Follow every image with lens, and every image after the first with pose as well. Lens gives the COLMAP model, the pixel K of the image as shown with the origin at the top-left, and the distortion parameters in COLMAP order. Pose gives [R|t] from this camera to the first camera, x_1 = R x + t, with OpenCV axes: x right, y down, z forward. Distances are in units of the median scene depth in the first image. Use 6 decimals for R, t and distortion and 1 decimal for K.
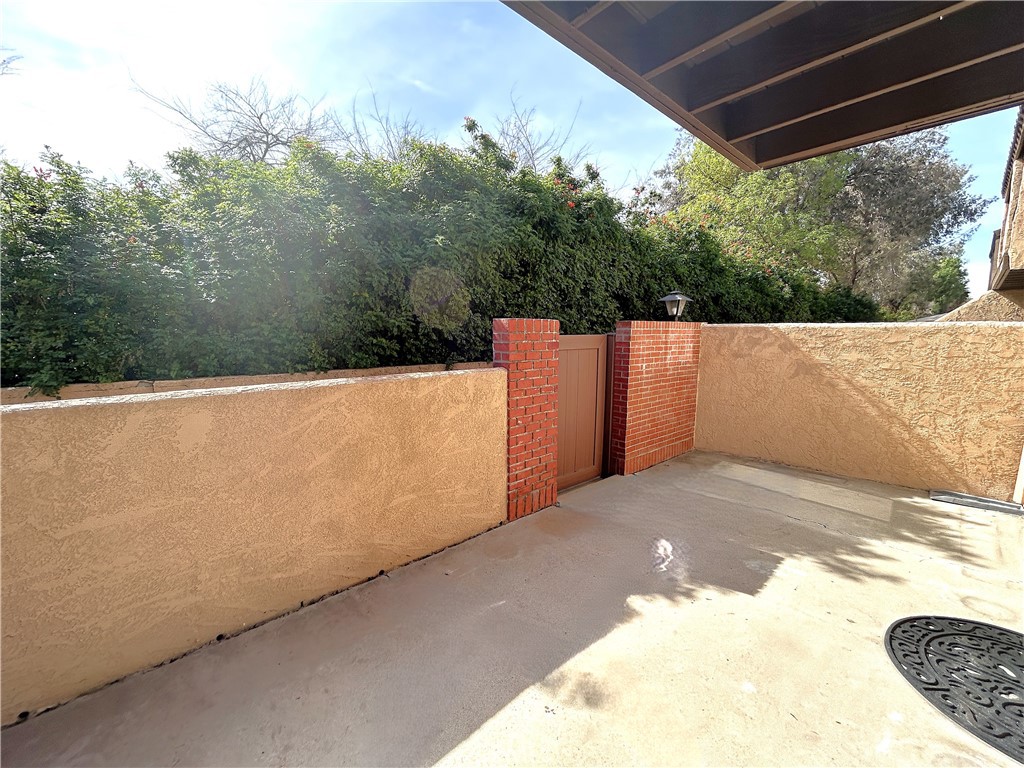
lens RADIAL K [[416.1, 0, 511.4], [0, 416.1, 382.5], [0, 0, 1]] dist [-0.001625, 0.000790]
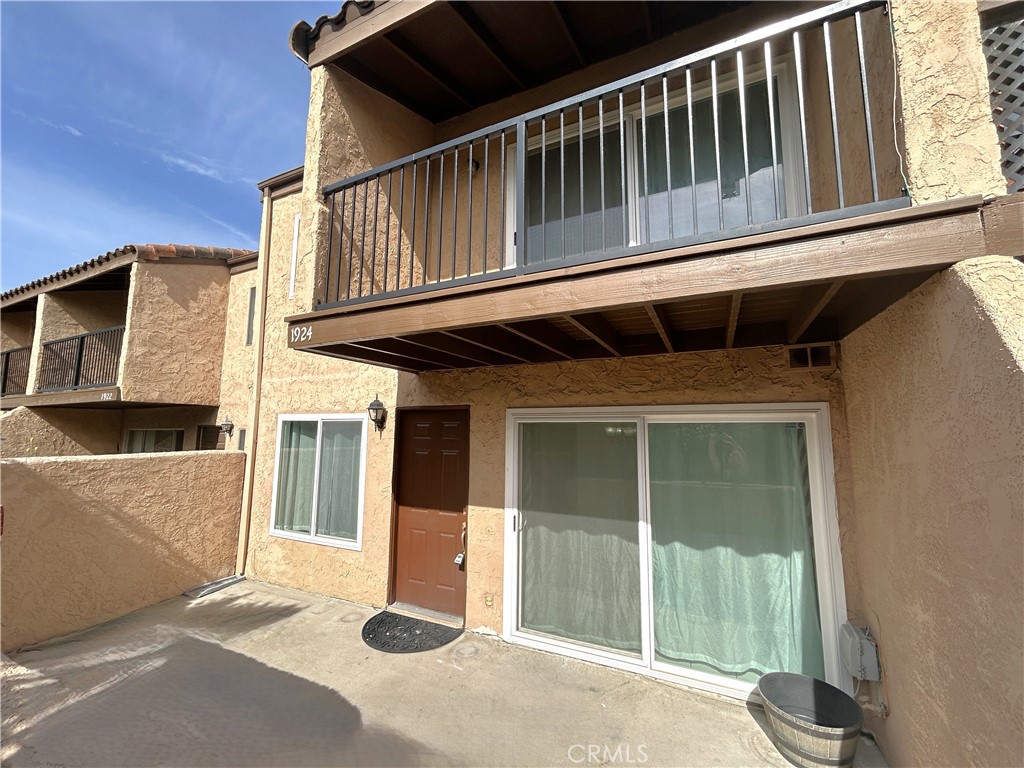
lens RADIAL K [[416.1, 0, 511.4], [0, 416.1, 382.5], [0, 0, 1]] dist [-0.001625, 0.000790]
pose [[-0.395079, 0.100655, 0.913116, -0.535800], [0.108605, 0.992126, -0.062374, -0.170307], [-0.912205, 0.074527, -0.402900, 0.604443]]
